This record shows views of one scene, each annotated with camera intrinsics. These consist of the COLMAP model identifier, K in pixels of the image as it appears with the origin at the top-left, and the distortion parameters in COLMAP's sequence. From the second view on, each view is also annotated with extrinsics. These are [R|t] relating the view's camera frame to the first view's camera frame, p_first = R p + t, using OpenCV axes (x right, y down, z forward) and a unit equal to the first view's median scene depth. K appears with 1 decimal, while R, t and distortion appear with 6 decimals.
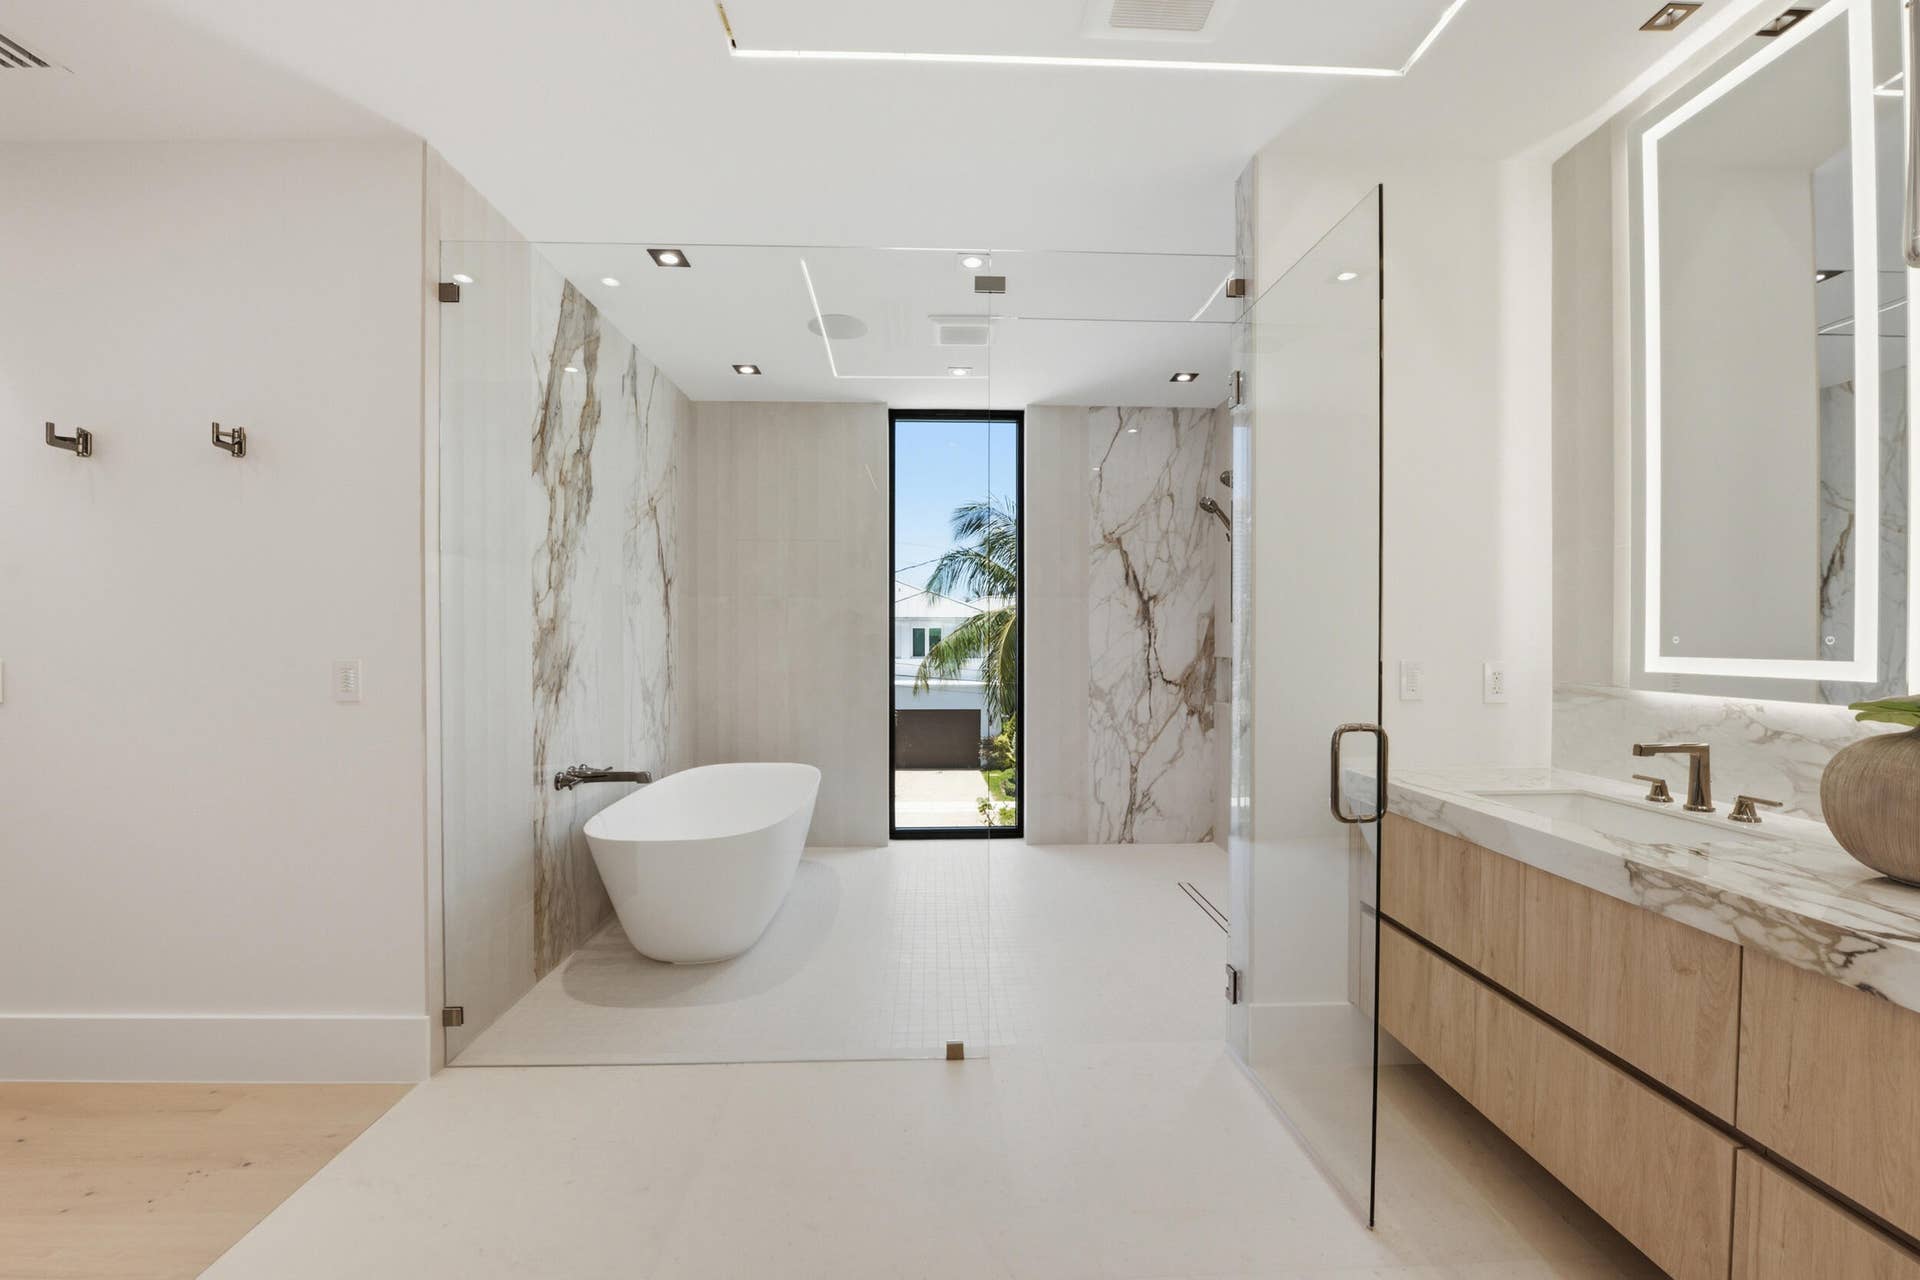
lens RADIAL K [[756.6, 0, 960.0], [0, 756.6, 640.0], [0, 0, 1]] dist [-0.028642, -0.000037]
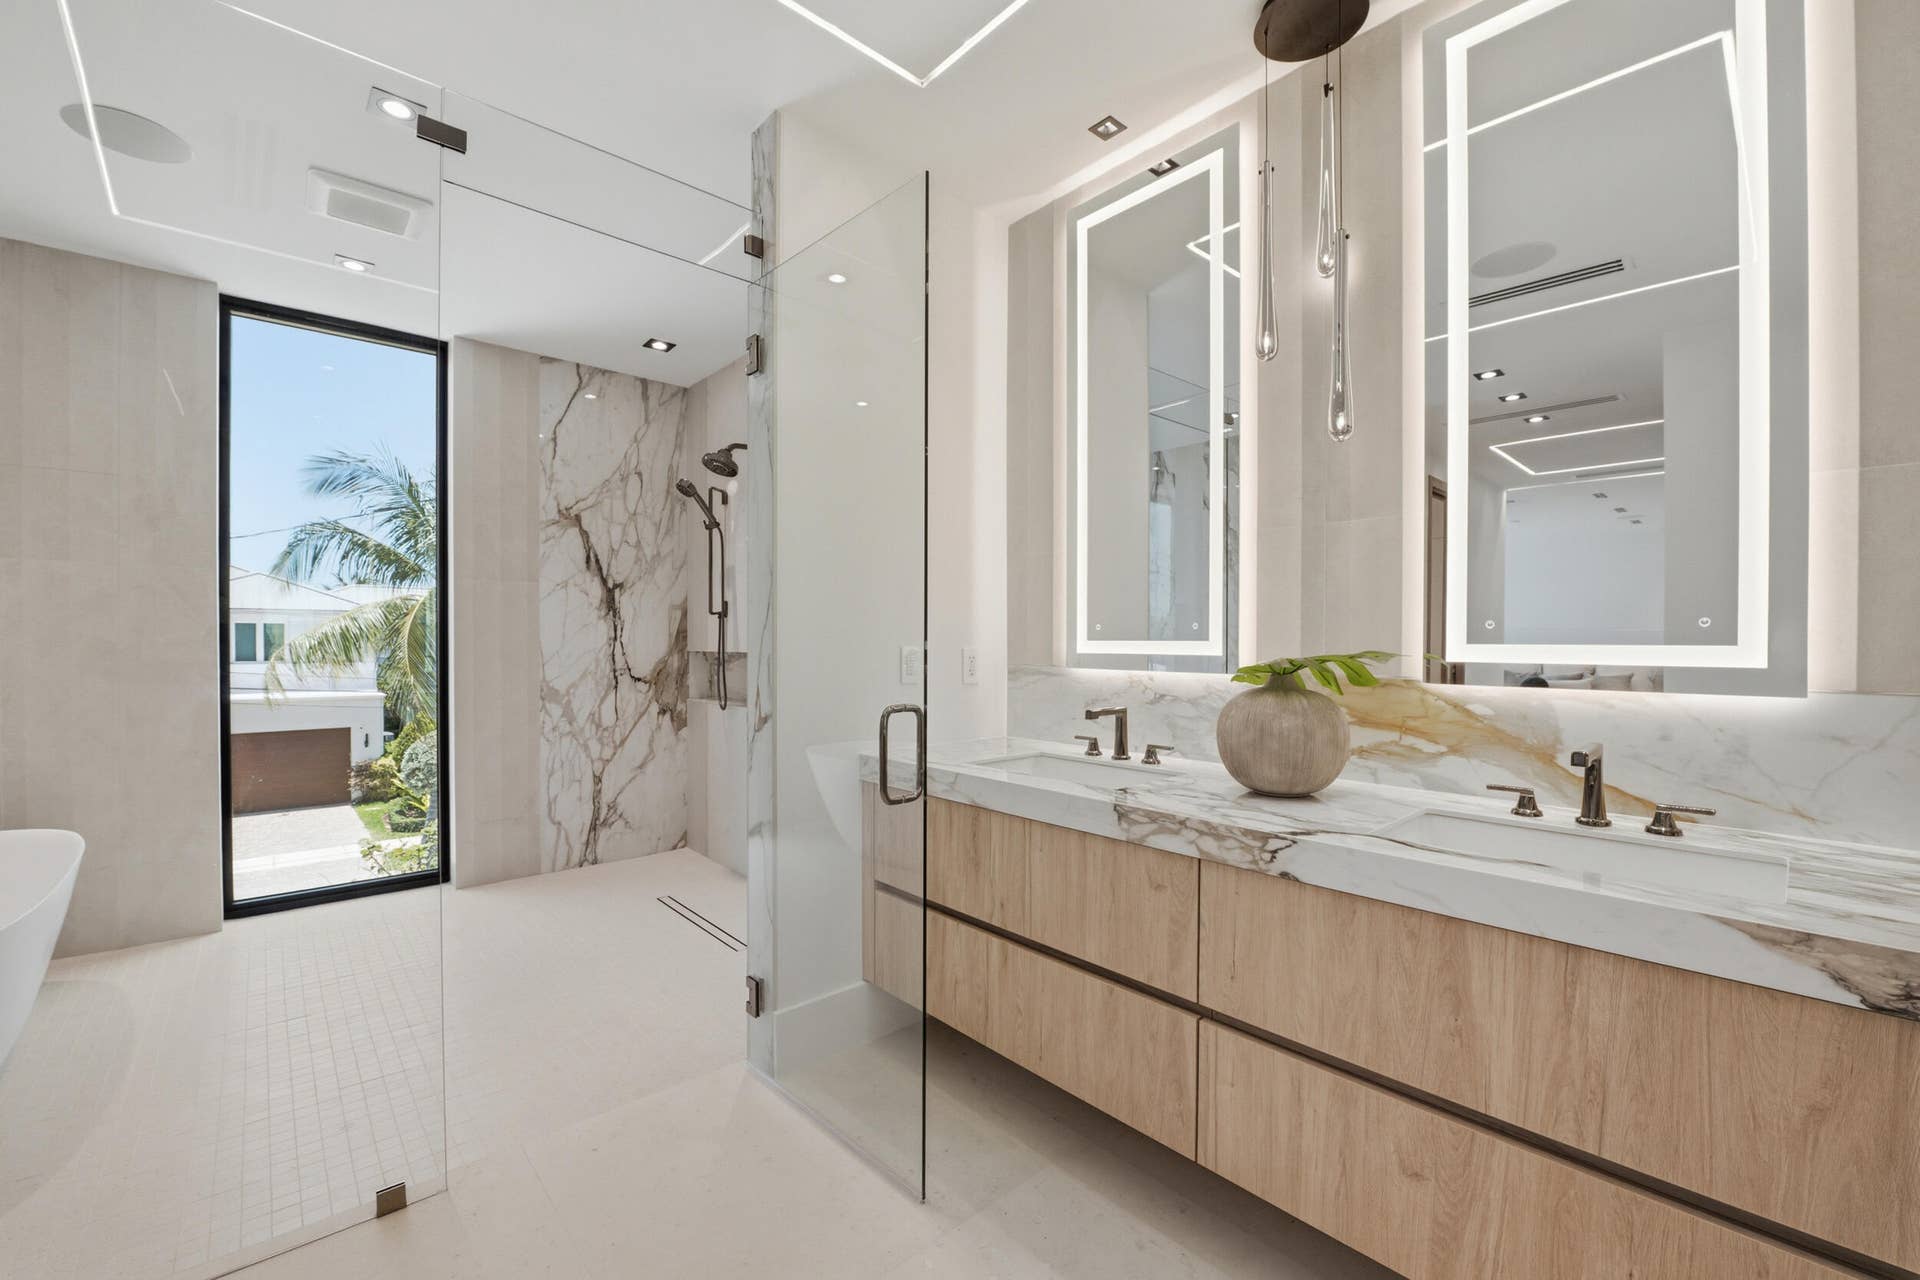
lens RADIAL K [[769.2, 0, 964.8], [0, 769.2, 644.4], [0, 0, 1]] dist [-0.022589, 0.000196]
pose [[0.763451, -0.003457, 0.645856, -0.048011], [-0.001668, 0.999972, 0.007324, 0.016907], [-0.645863, -0.006668, 0.763424, 0.115746]]
